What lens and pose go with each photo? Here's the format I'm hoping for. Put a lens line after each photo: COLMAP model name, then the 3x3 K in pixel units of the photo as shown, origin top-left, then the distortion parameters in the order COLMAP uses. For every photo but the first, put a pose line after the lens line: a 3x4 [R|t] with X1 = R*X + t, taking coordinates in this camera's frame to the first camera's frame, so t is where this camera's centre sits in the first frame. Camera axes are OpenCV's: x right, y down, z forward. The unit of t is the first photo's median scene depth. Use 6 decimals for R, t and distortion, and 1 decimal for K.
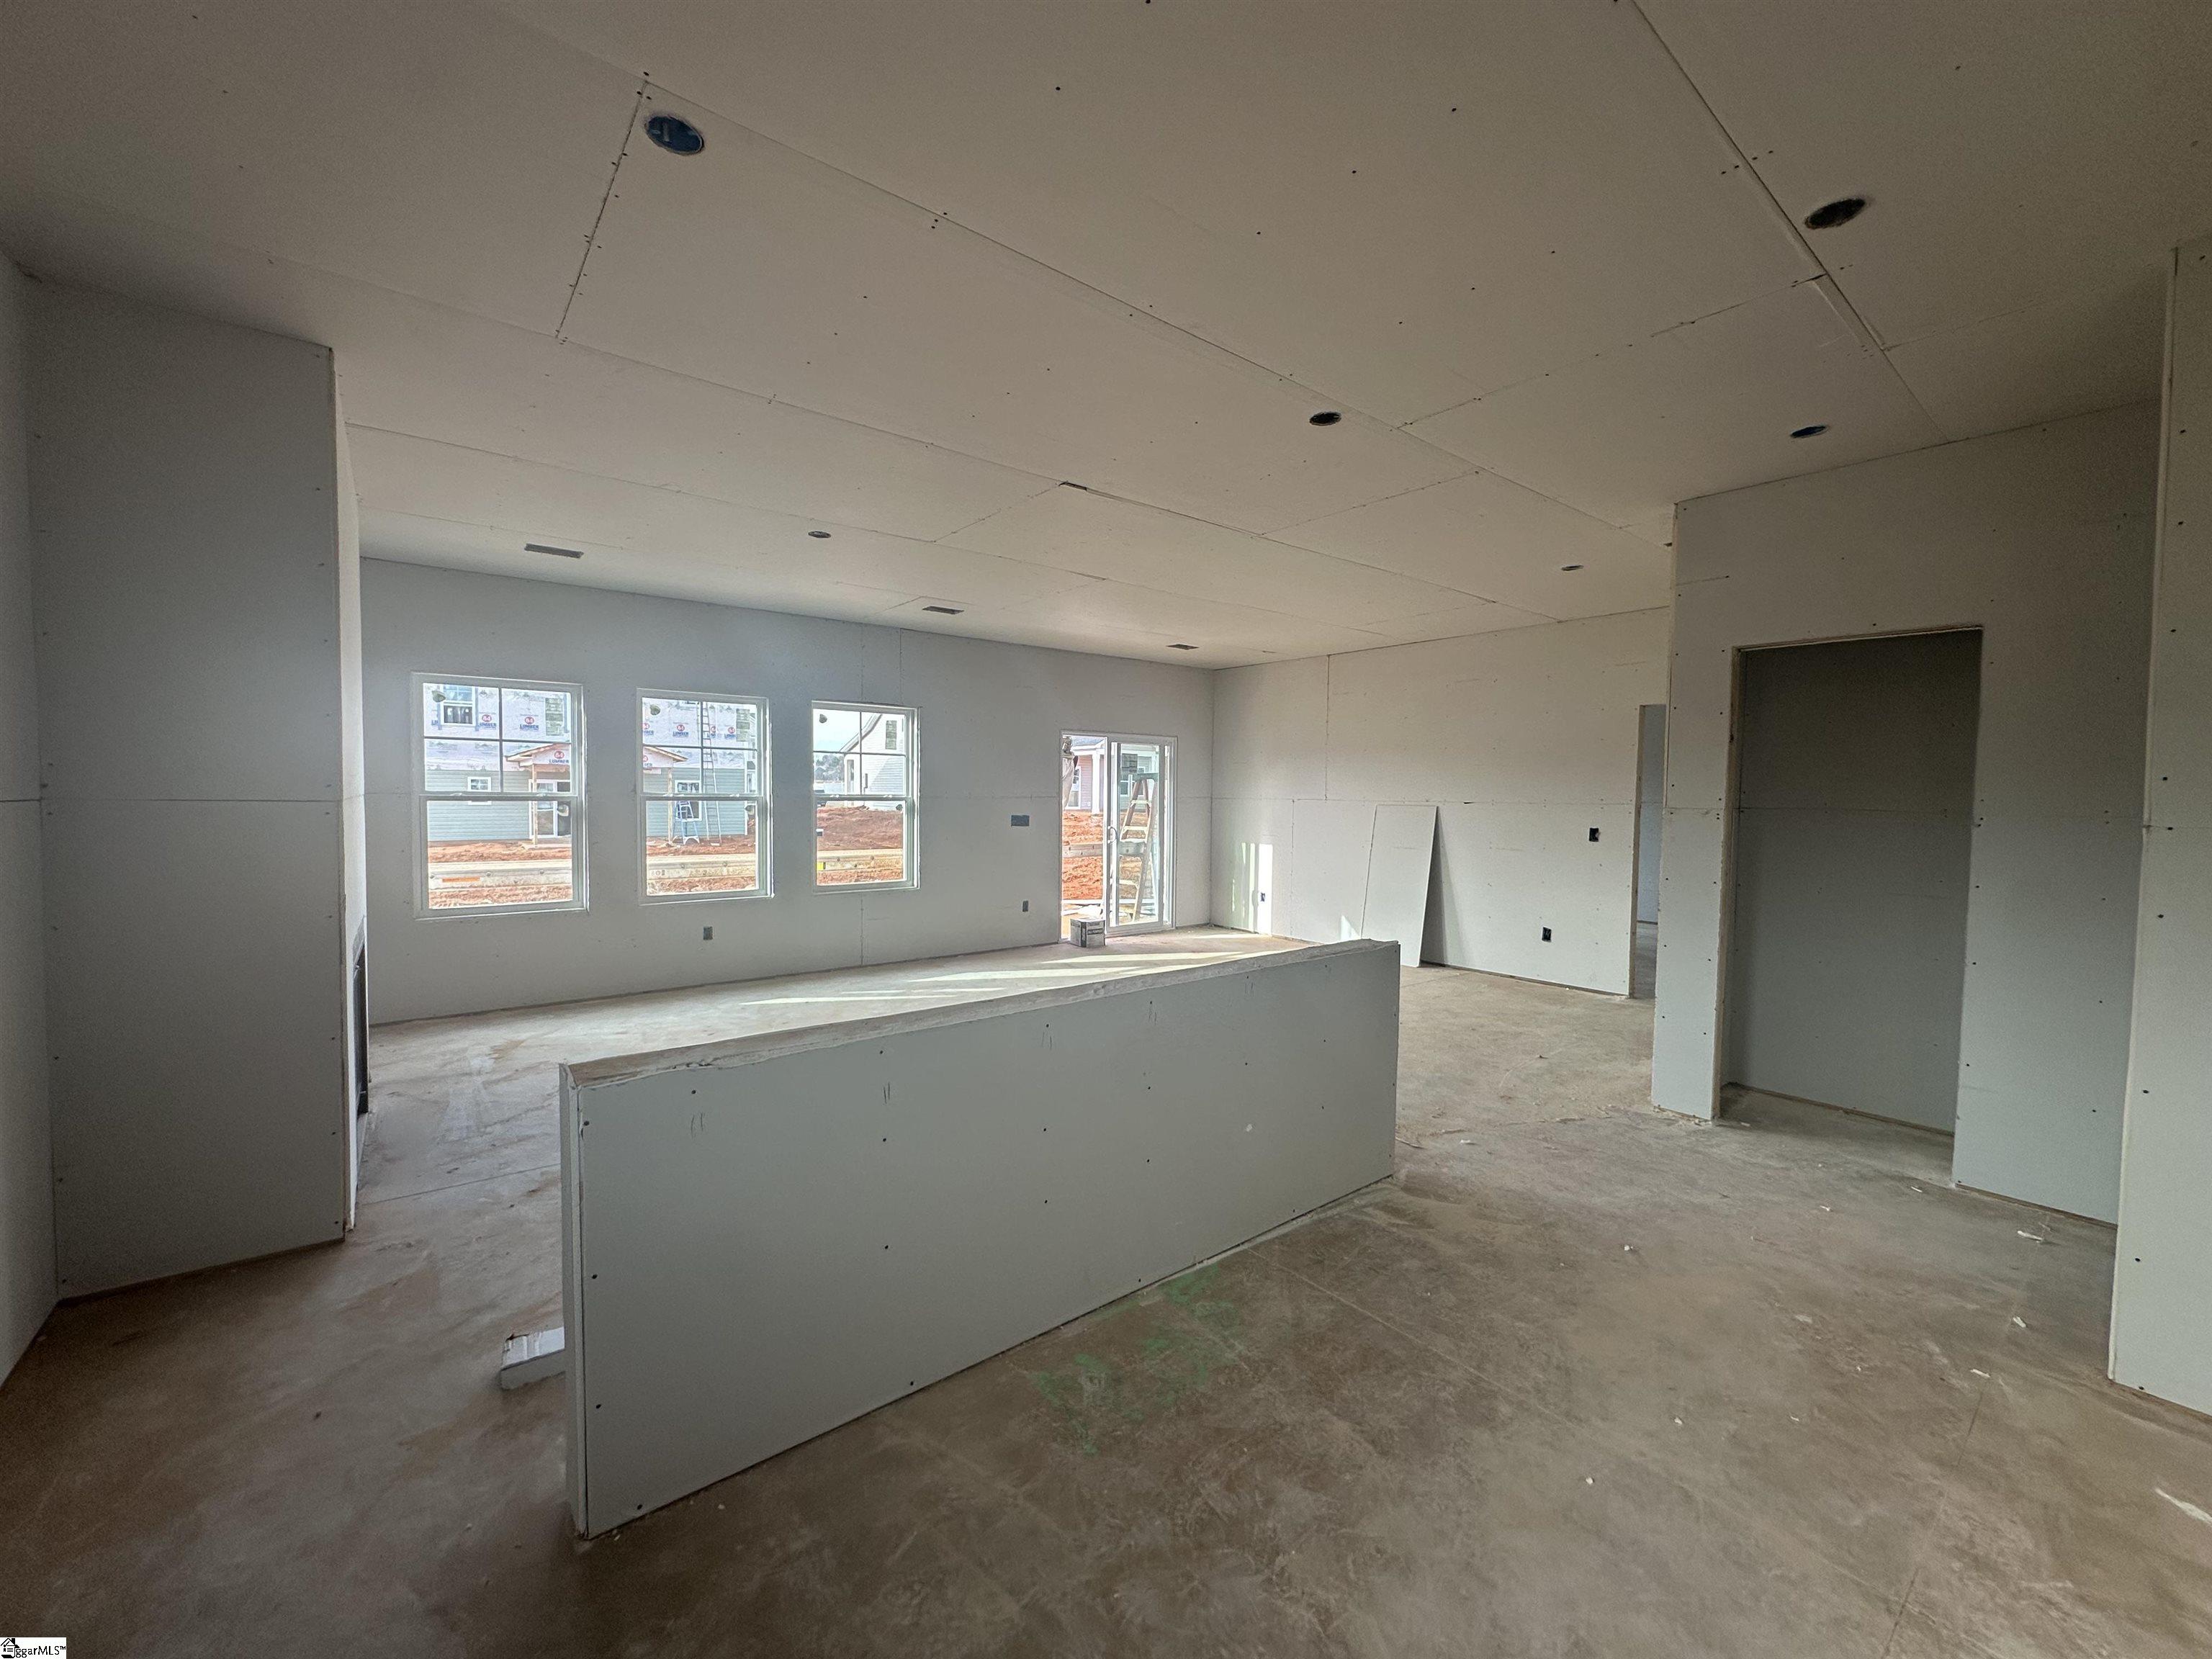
lens RADIAL K [[879.2, 0, 1100.9], [0, 879.2, 827.4], [0, 0, 1]] dist [-0.003351, 0.000406]
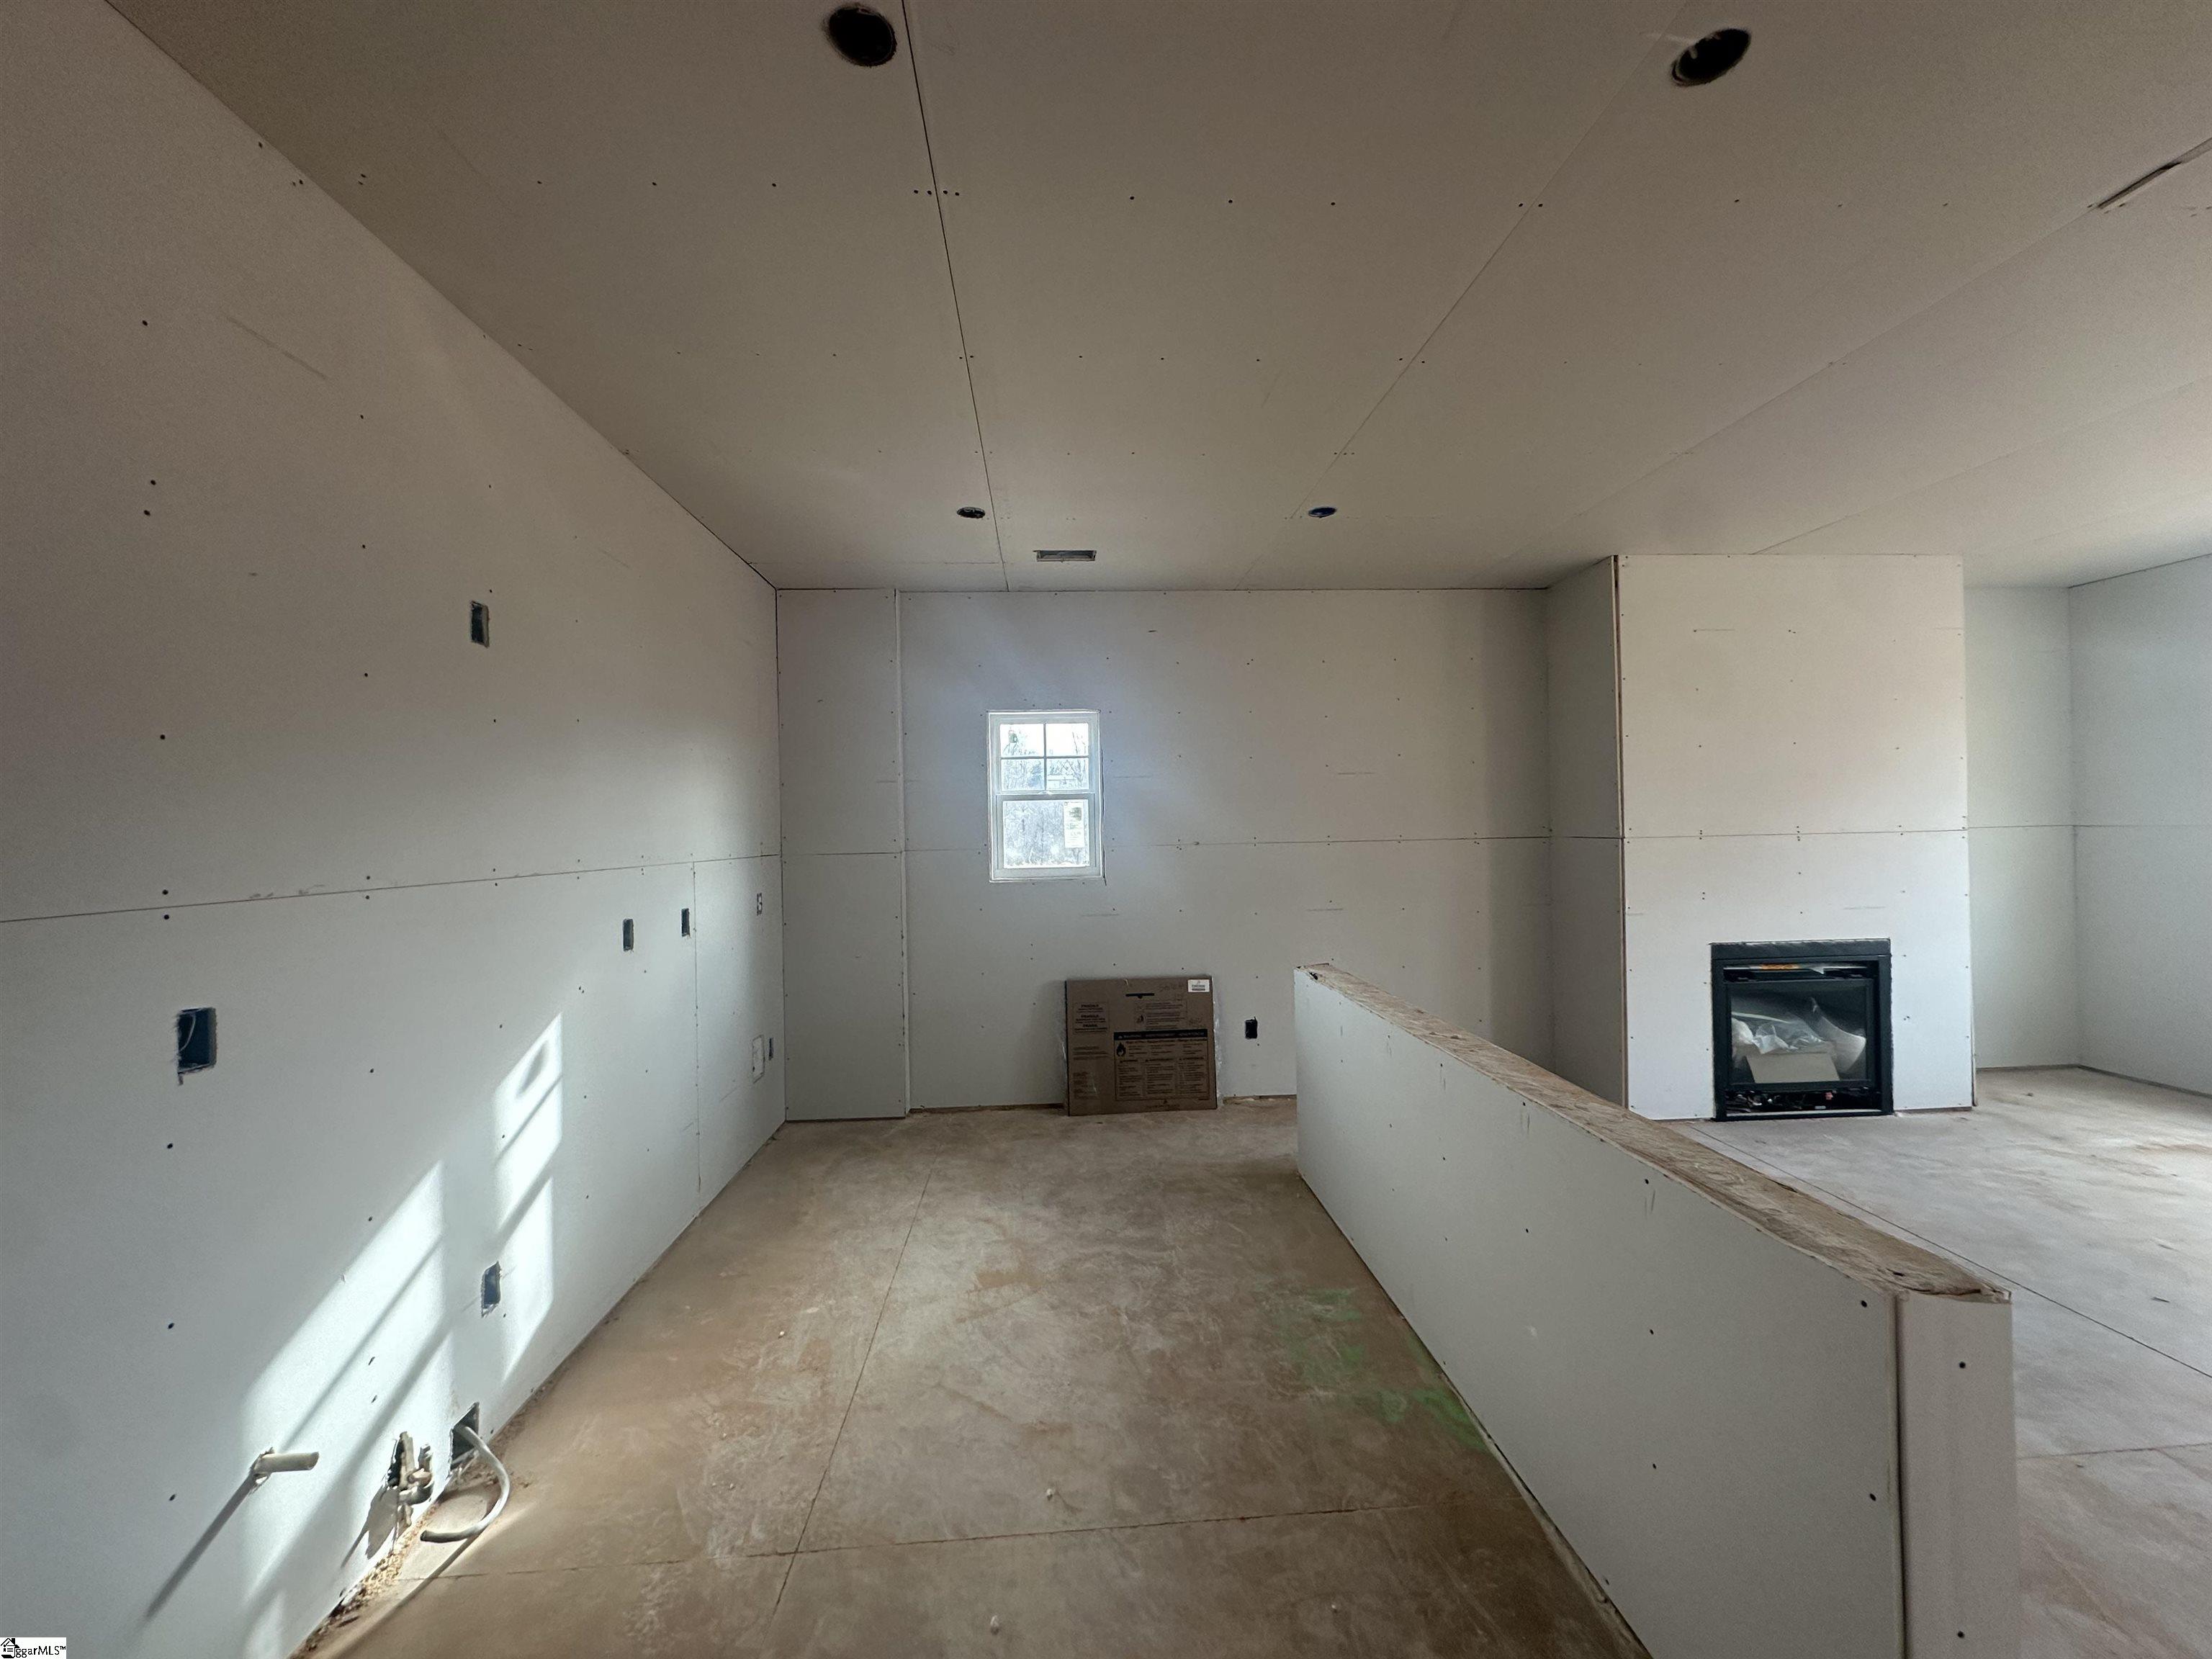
lens RADIAL K [[878.9, 0, 1100.4], [0, 878.9, 827.3], [0, 0, 1]] dist [-0.004182, 0.001460]
pose [[-0.577157, -0.001103, -0.816632, 0.347811], [-0.019439, 0.999734, 0.012389, -0.018824], [0.816402, 0.023025, -0.577025, 0.421065]]
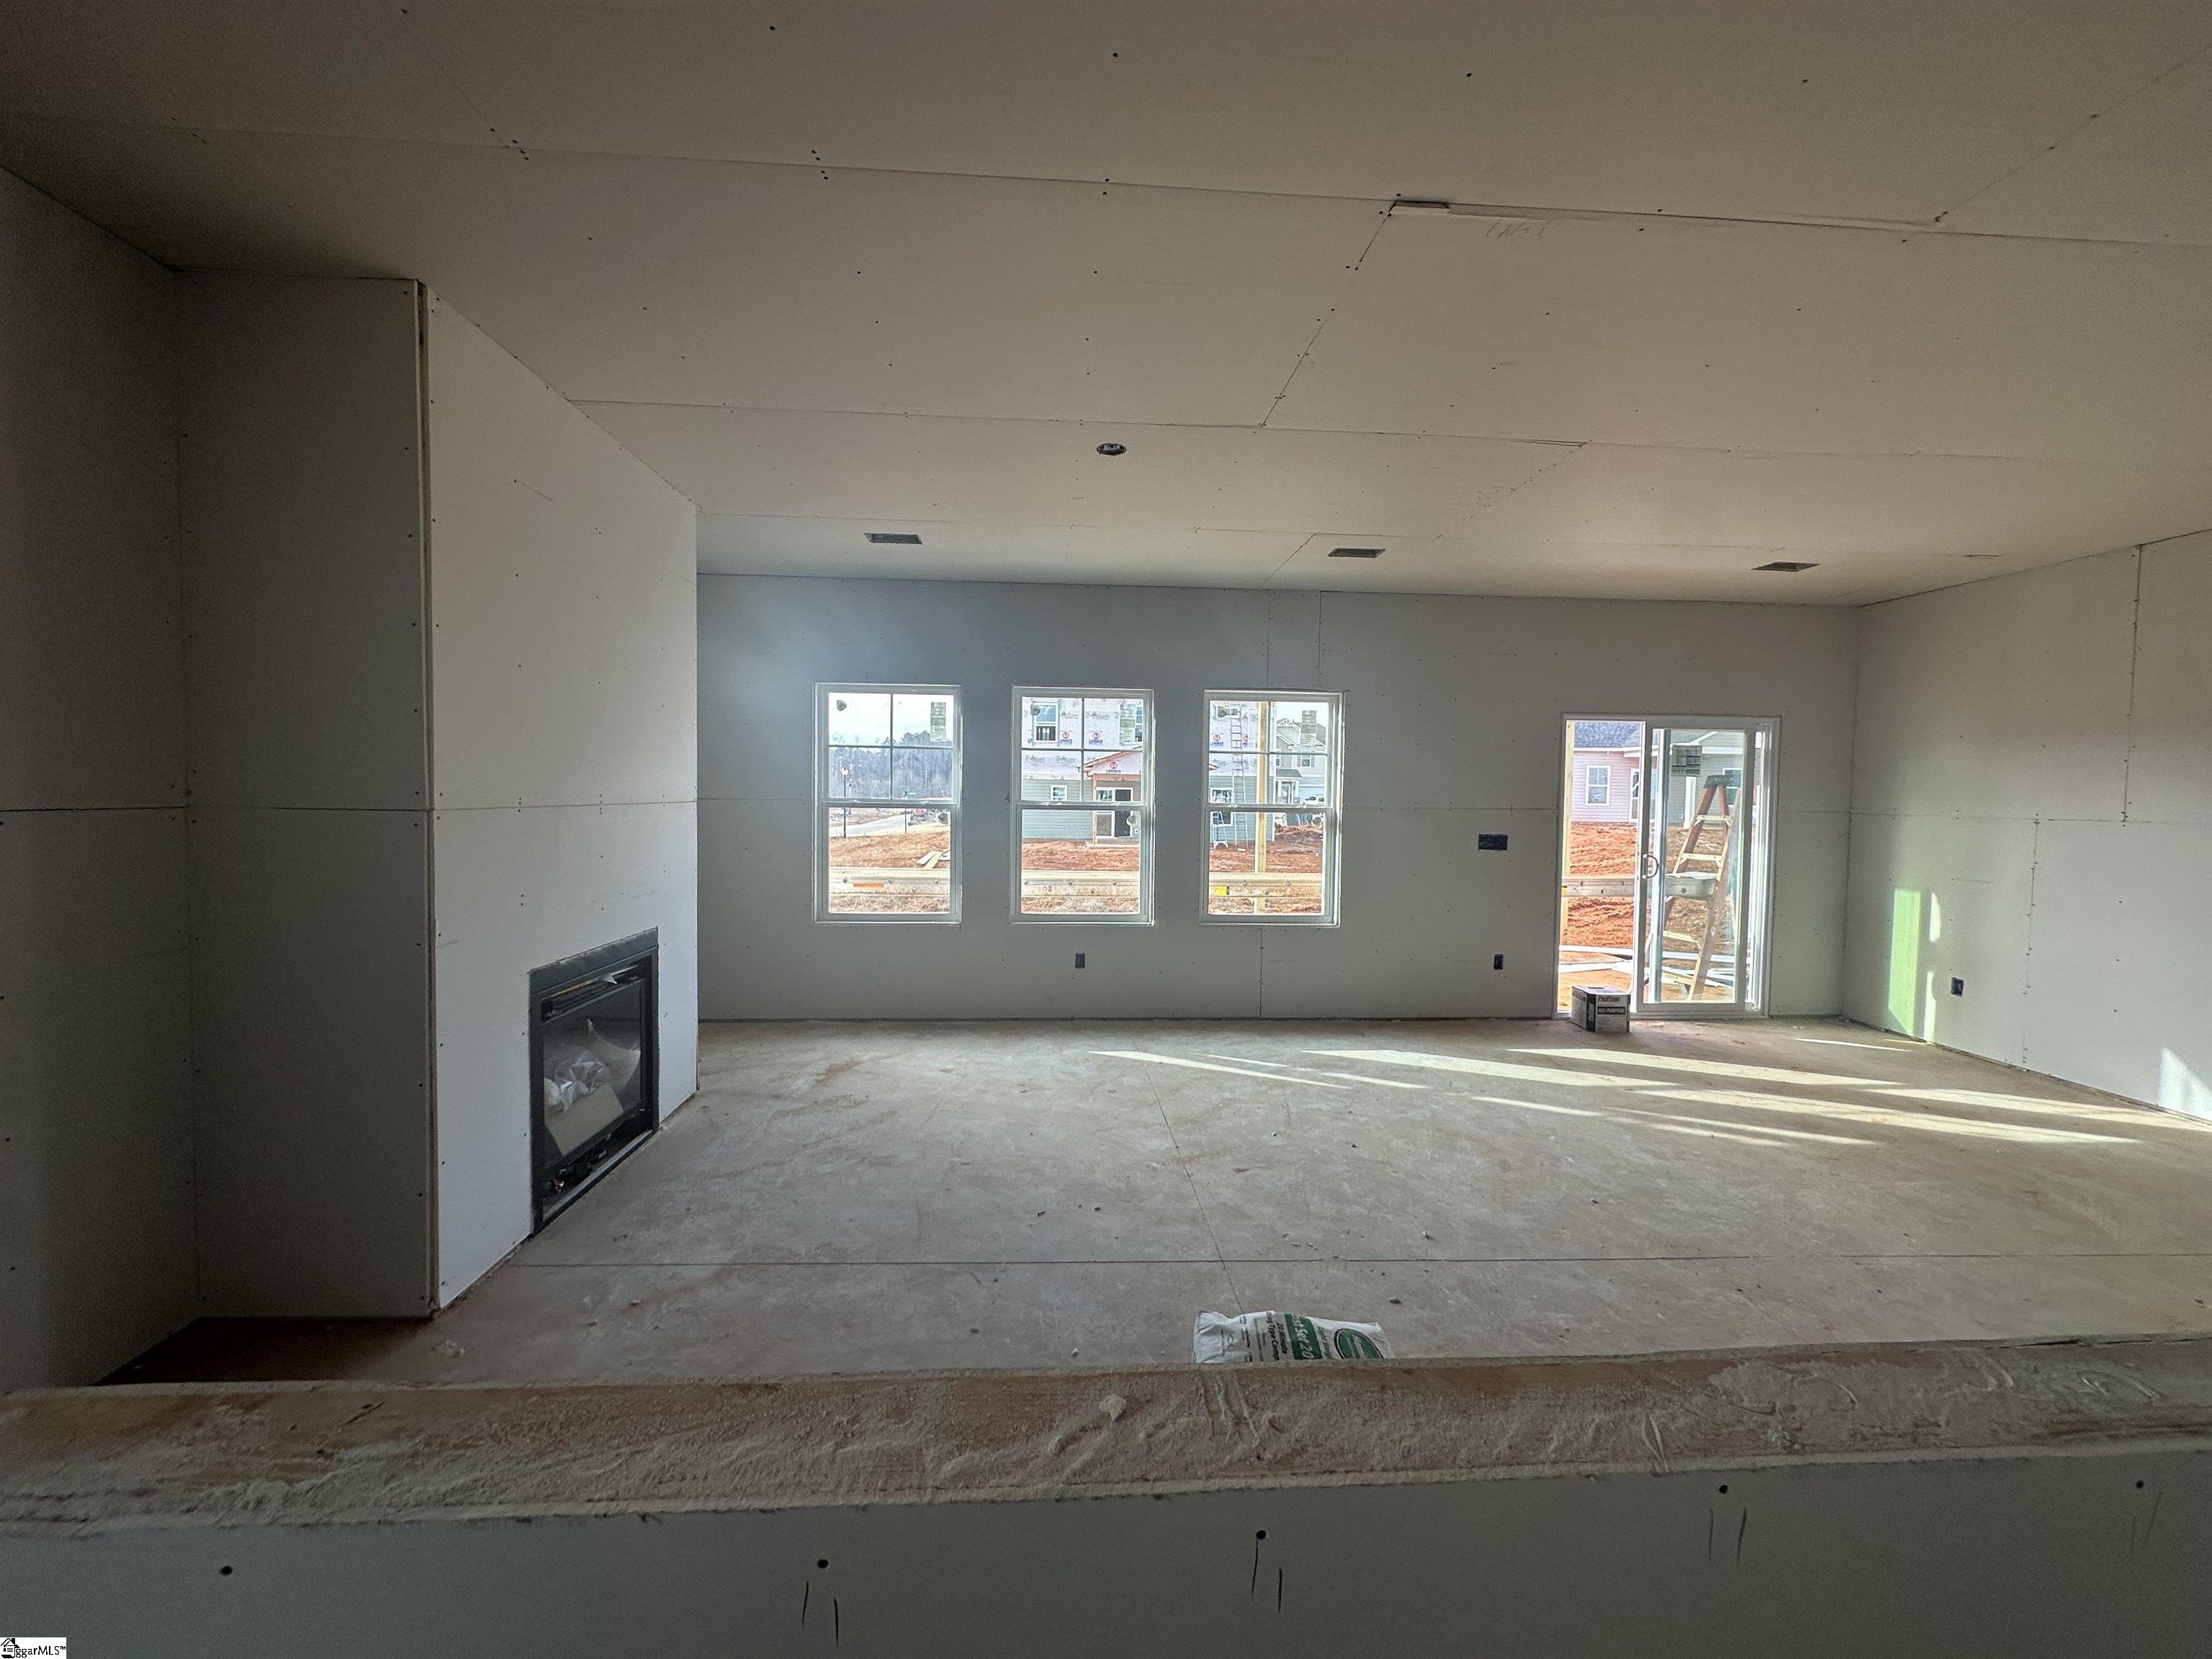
lens RADIAL K [[879.2, 0, 1100.9], [0, 879.2, 827.4], [0, 0, 1]] dist [-0.003351, 0.000406]
pose [[0.819907, 0.023497, -0.572015, 0.060350], [-0.028253, 0.999601, 0.000564, -0.012056], [0.571800, 0.015699, 0.820243, 0.247745]]
